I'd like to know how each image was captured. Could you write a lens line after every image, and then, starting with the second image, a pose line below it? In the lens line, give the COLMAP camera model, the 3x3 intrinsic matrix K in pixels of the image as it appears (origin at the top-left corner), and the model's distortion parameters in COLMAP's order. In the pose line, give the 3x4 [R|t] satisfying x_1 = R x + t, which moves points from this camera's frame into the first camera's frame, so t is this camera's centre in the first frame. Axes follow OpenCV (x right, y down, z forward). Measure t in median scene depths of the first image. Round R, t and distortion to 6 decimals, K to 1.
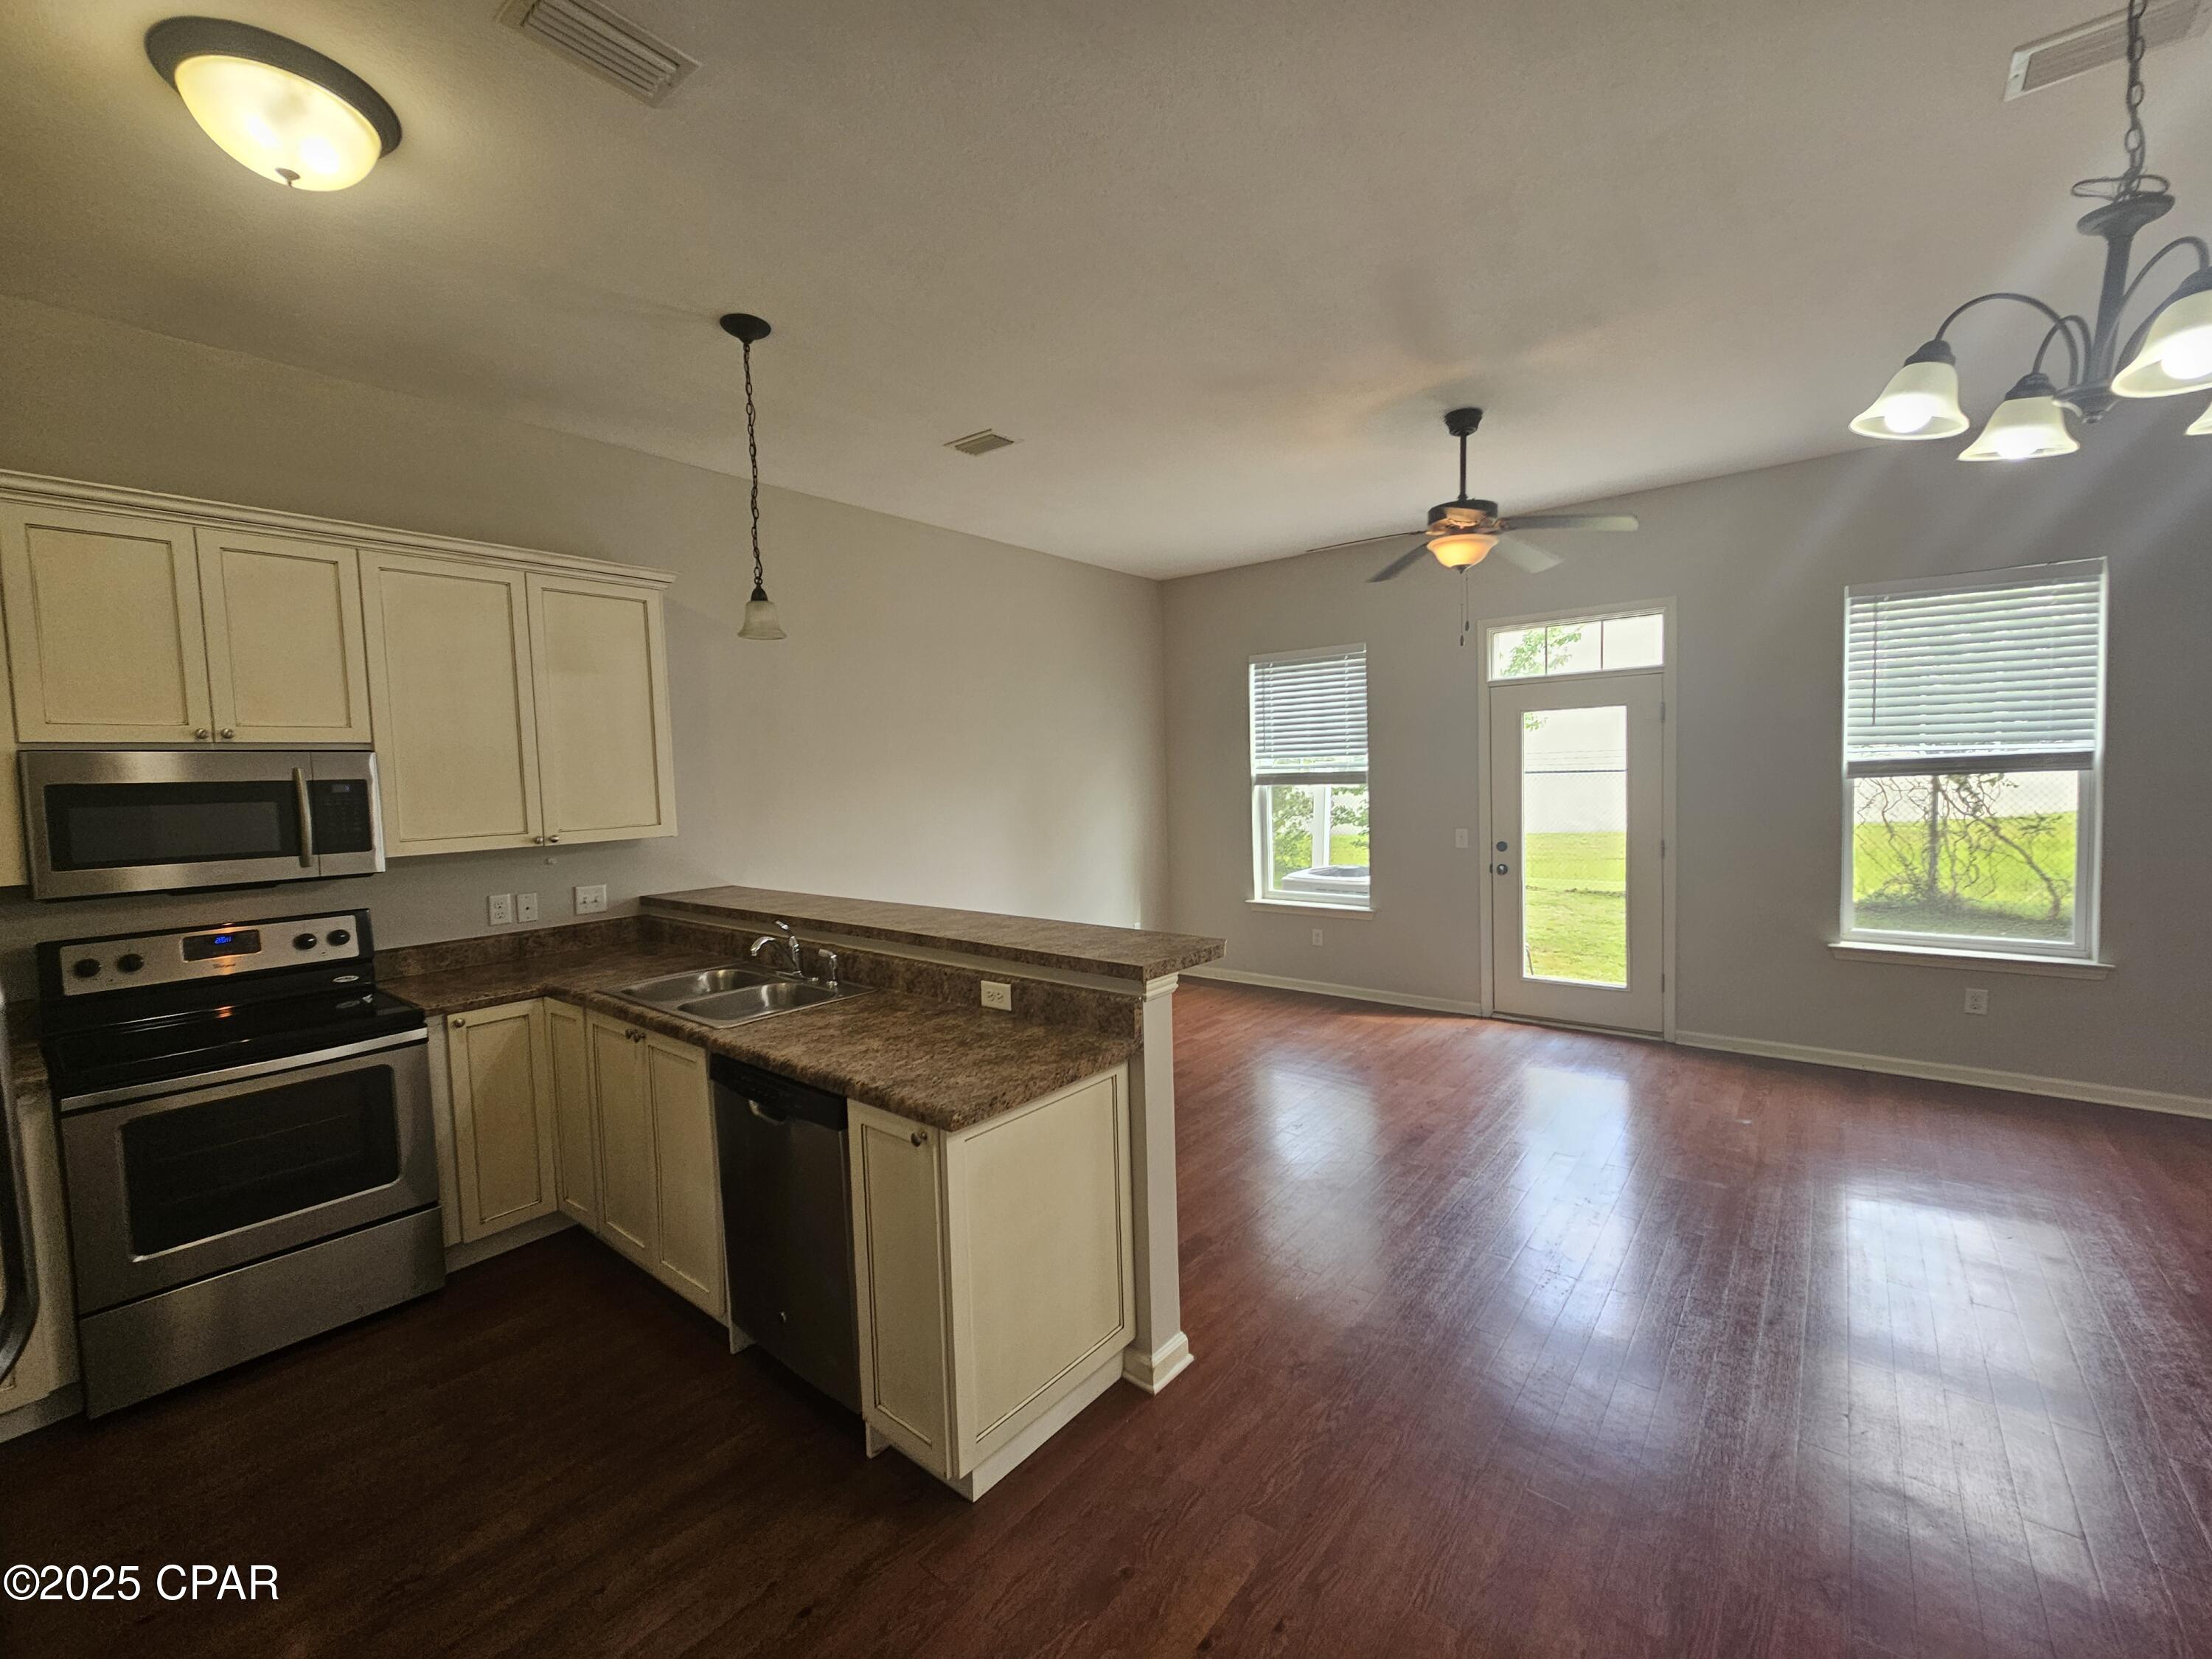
lens RADIAL K [[911.0, 0, 1104.6], [0, 911.0, 822.3], [0, 0, 1]] dist [0.000426, 0.001147]
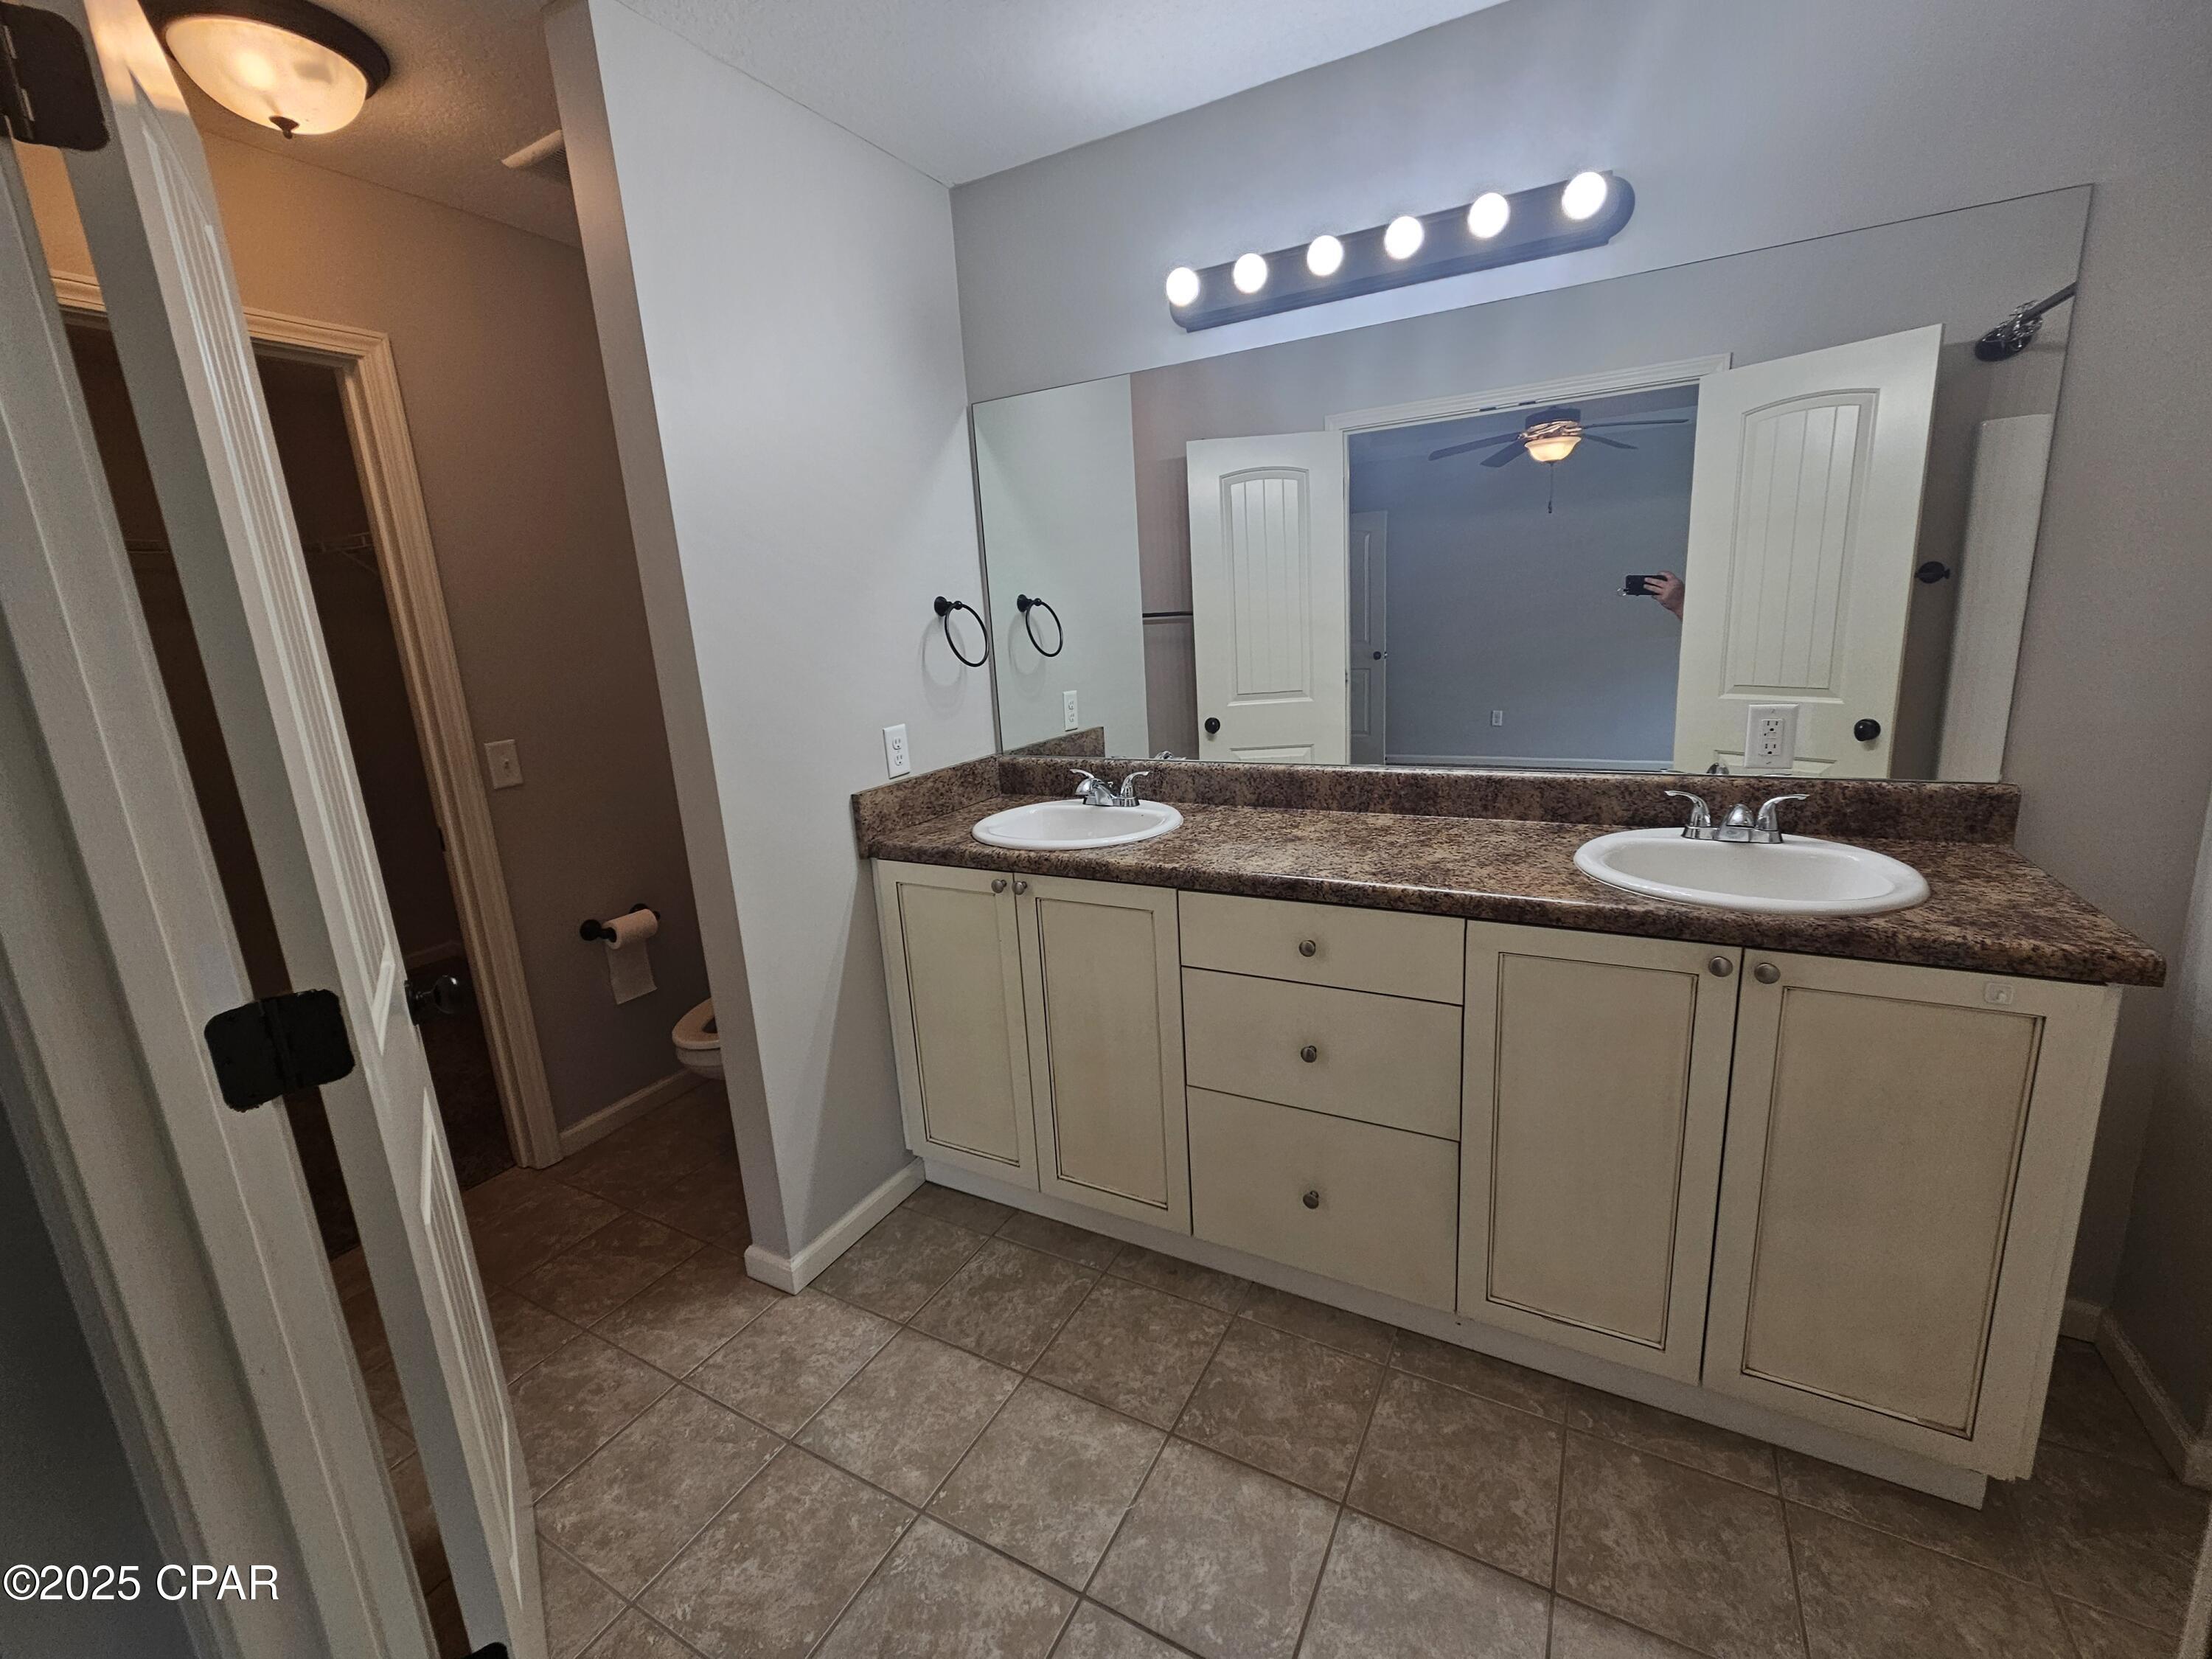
lens RADIAL K [[911.0, 0, 1109.4], [0, 911.0, 826.8], [0, 0, 1]] dist [0.000426, 0.001147]
pose [[-0.977782, 0.122962, -0.169774, 0.044127], [0.071233, 0.956595, 0.282582, -0.006417], [0.197152, 0.264210, -0.944100, 1.324626]]
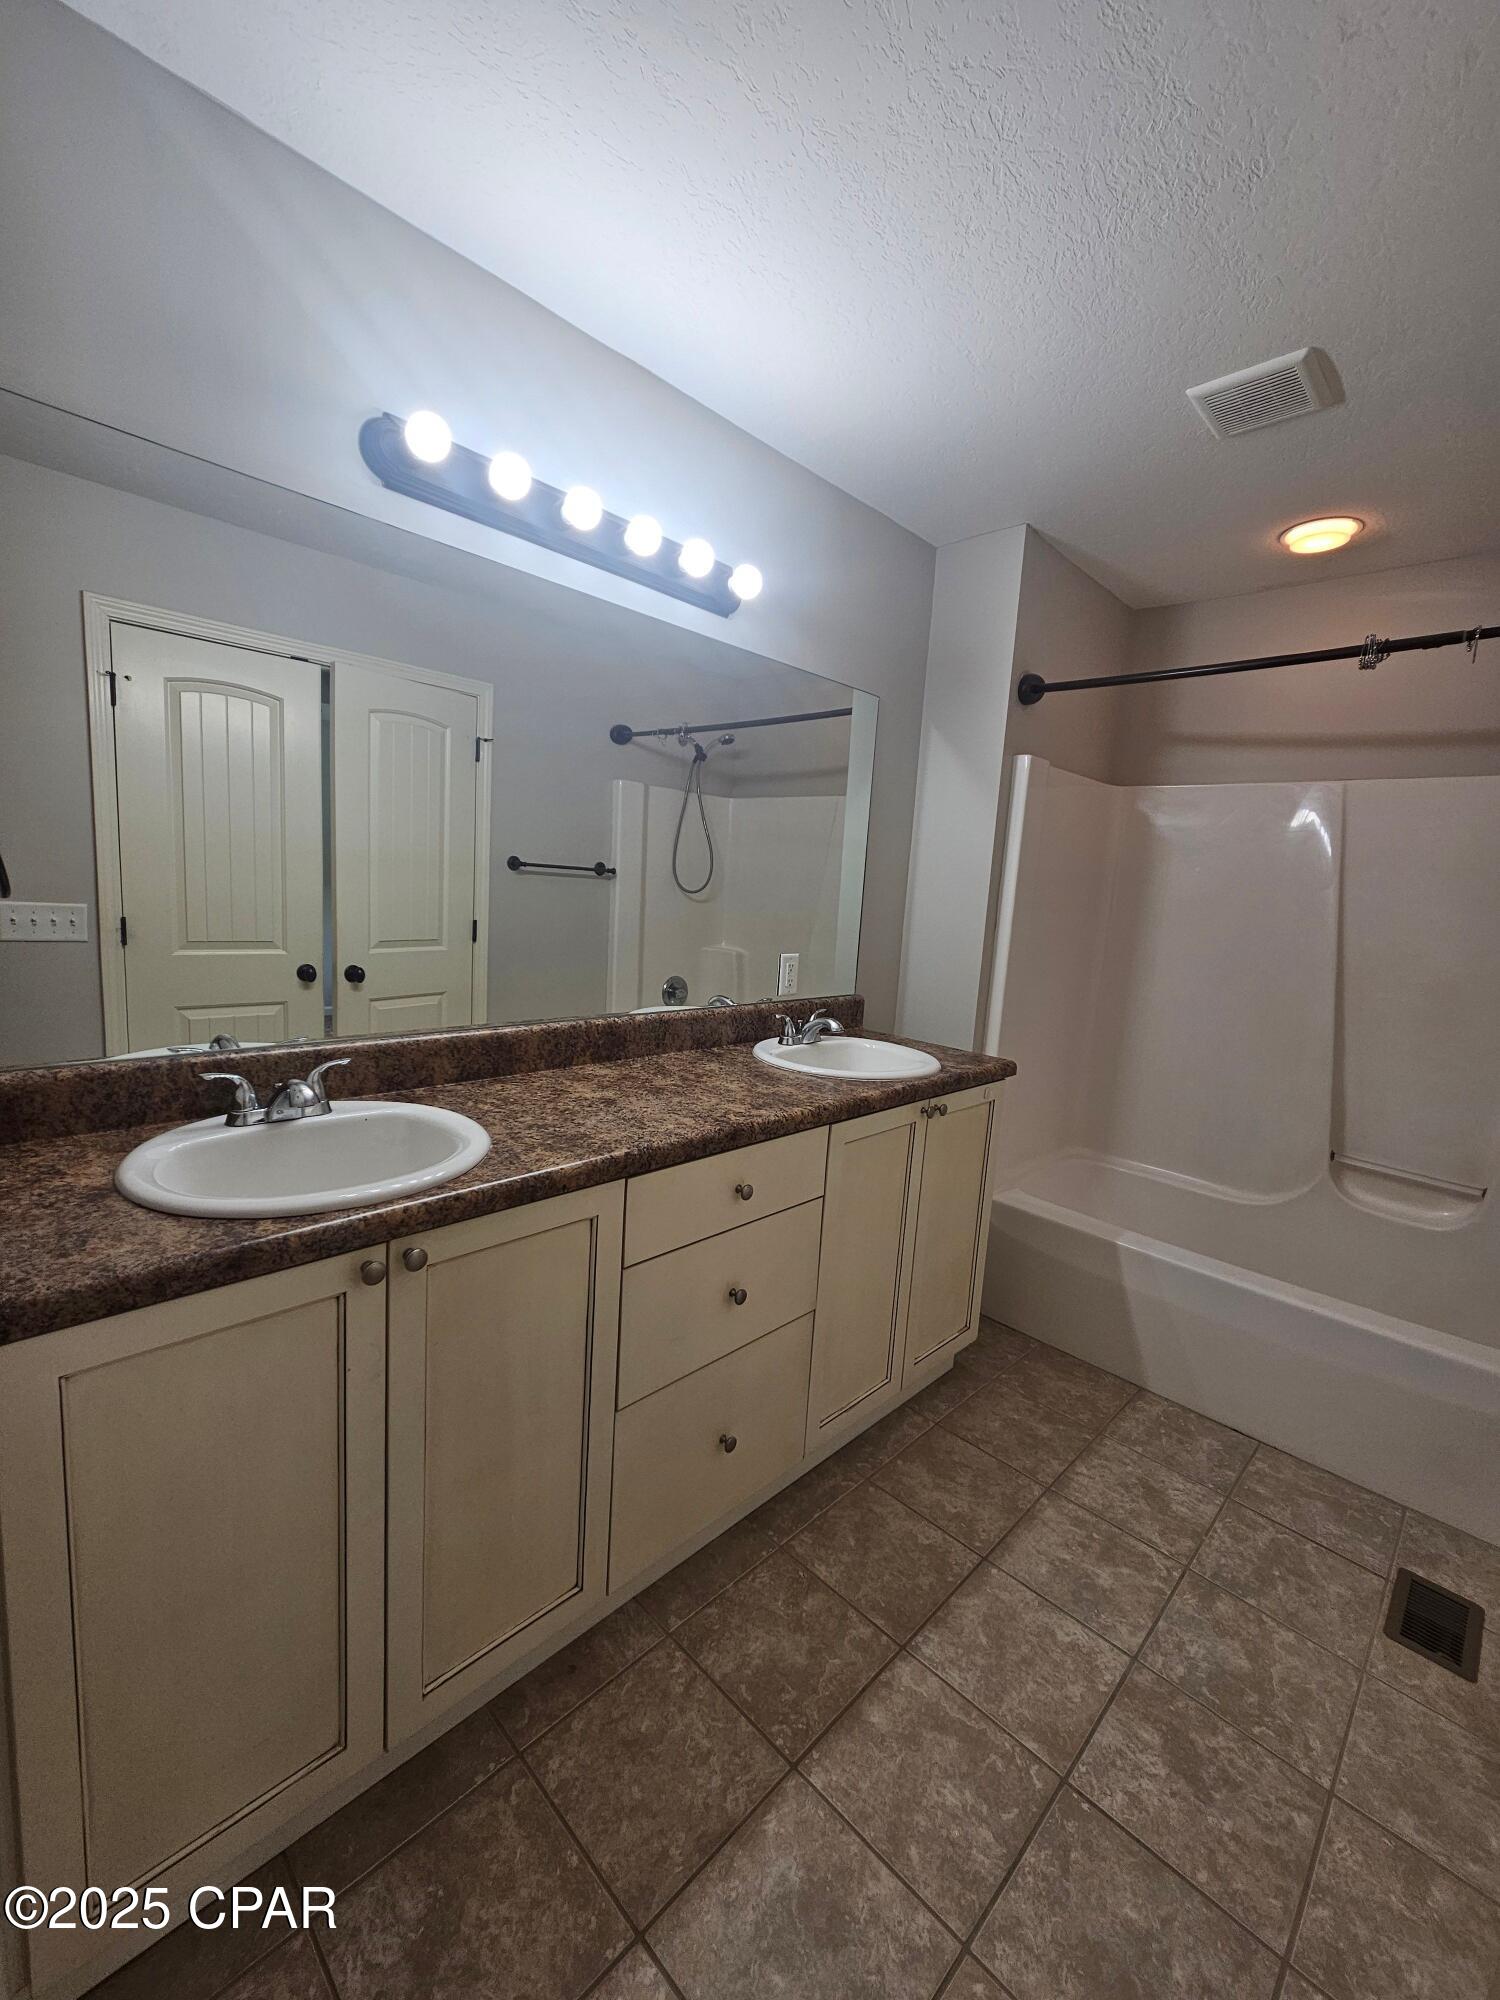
lens RADIAL K [[823.7, 0, 753.3], [0, 823.7, 996.5], [0, 0, 1]] dist [0.000426, 0.001147]
pose [[-0.087398, 0.158900, -0.983419, 0.318245], [-0.112269, 0.979336, 0.168218, 0.019386], [0.989827, 0.125109, -0.067752, 0.891316]]
